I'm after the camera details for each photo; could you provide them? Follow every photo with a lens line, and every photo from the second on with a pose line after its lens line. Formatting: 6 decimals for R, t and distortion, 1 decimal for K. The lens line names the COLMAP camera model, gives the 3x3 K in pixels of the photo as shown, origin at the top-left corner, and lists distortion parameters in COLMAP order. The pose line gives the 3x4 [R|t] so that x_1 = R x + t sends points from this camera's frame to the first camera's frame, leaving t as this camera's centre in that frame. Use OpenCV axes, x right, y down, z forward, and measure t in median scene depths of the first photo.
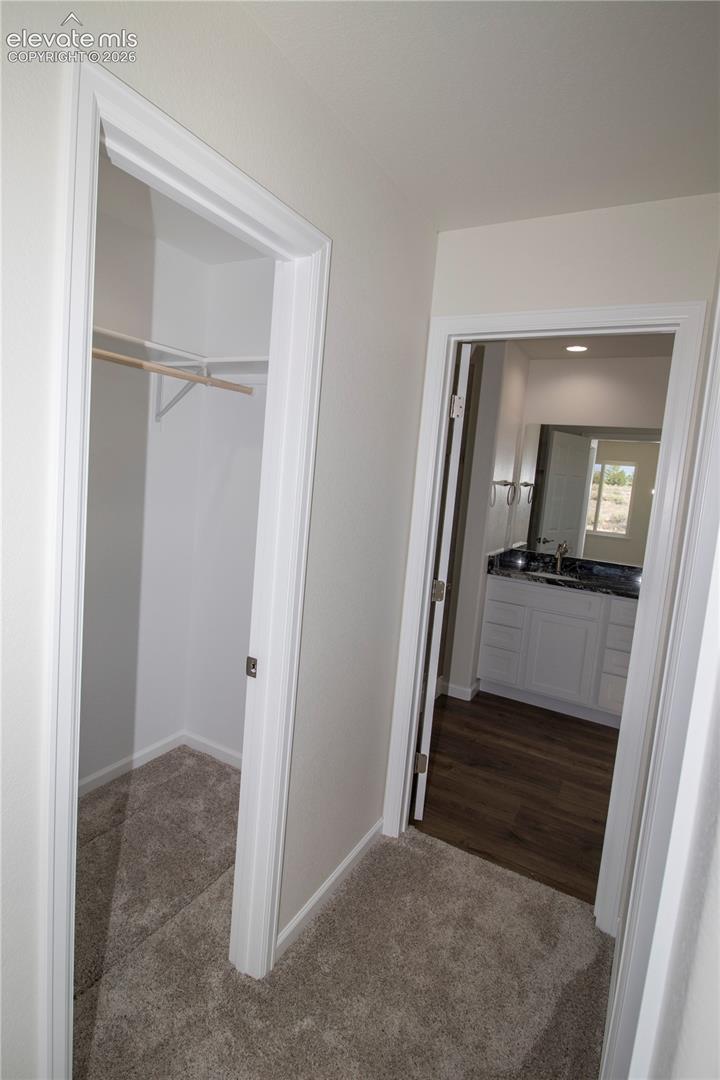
lens RADIAL K [[546.3, 0, 360.0], [0, 546.3, 540.0], [0, 0, 1]] dist [0.000822, -0.000285]
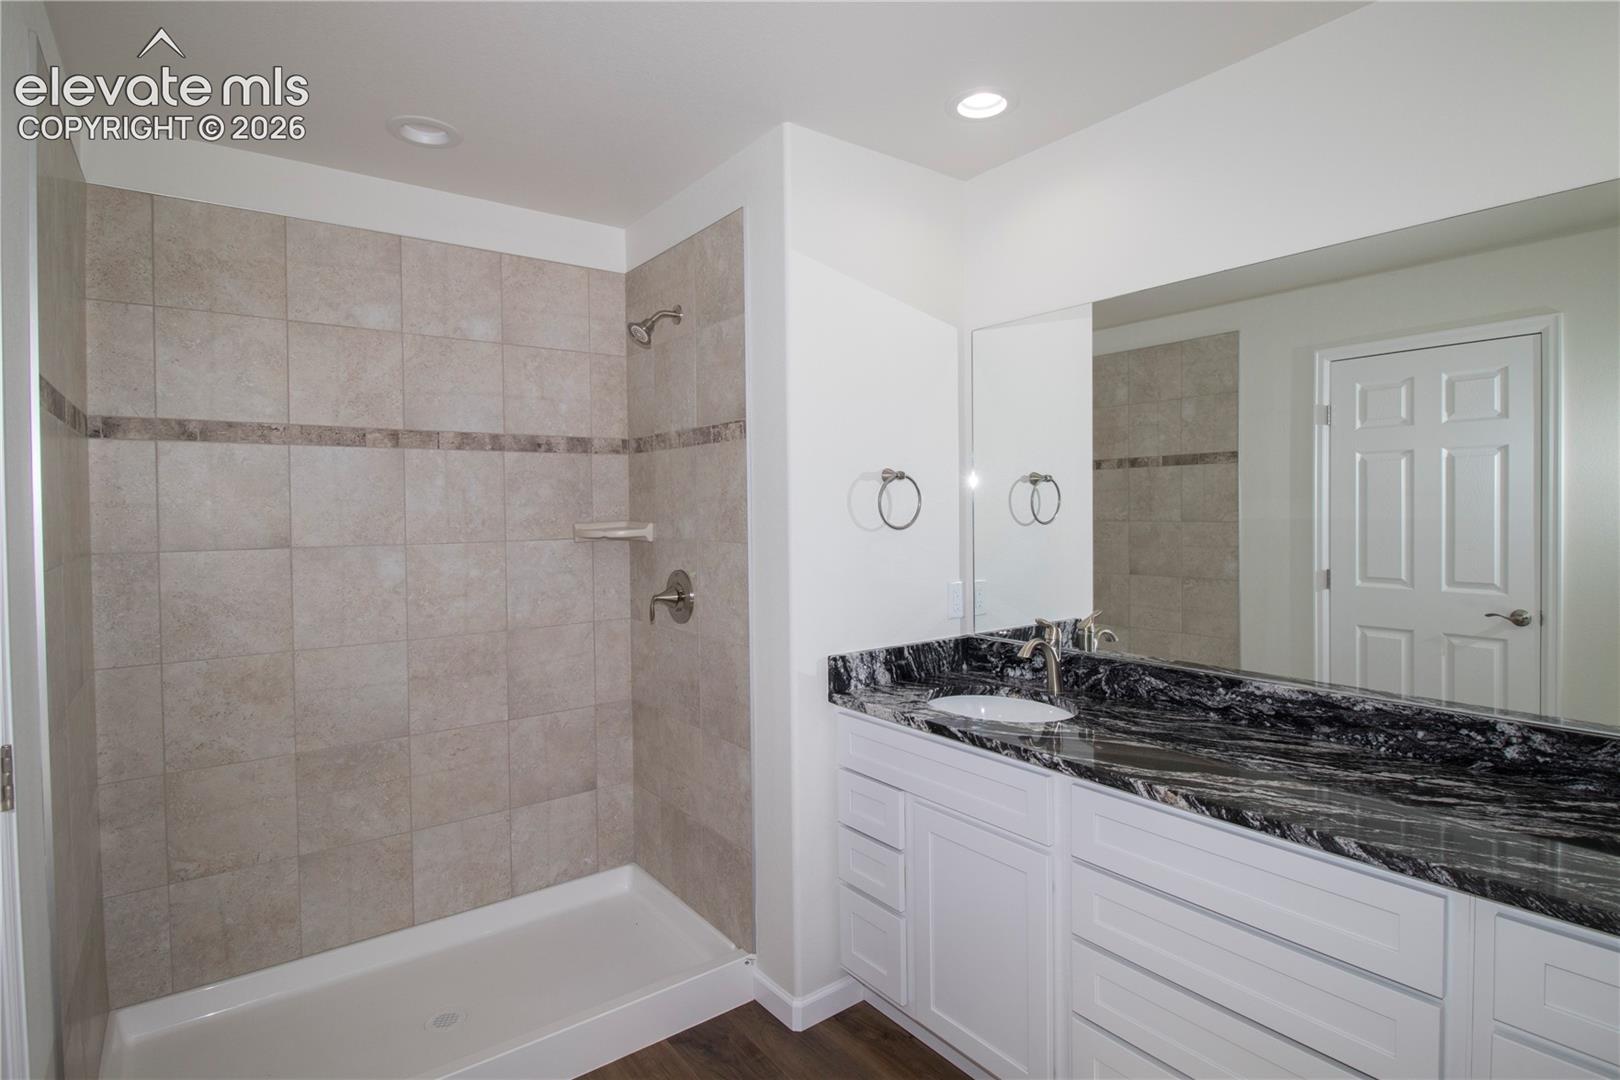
lens RADIAL K [[819.5, 0, 810.0], [0, 819.5, 540.0], [0, 0, 1]] dist [0.000822, -0.000285]
pose [[0.911216, -0.083216, -0.403435, 0.763762], [0.036005, 0.991724, -0.123238, 0.027737], [0.410351, 0.097771, 0.906671, 0.699996]]
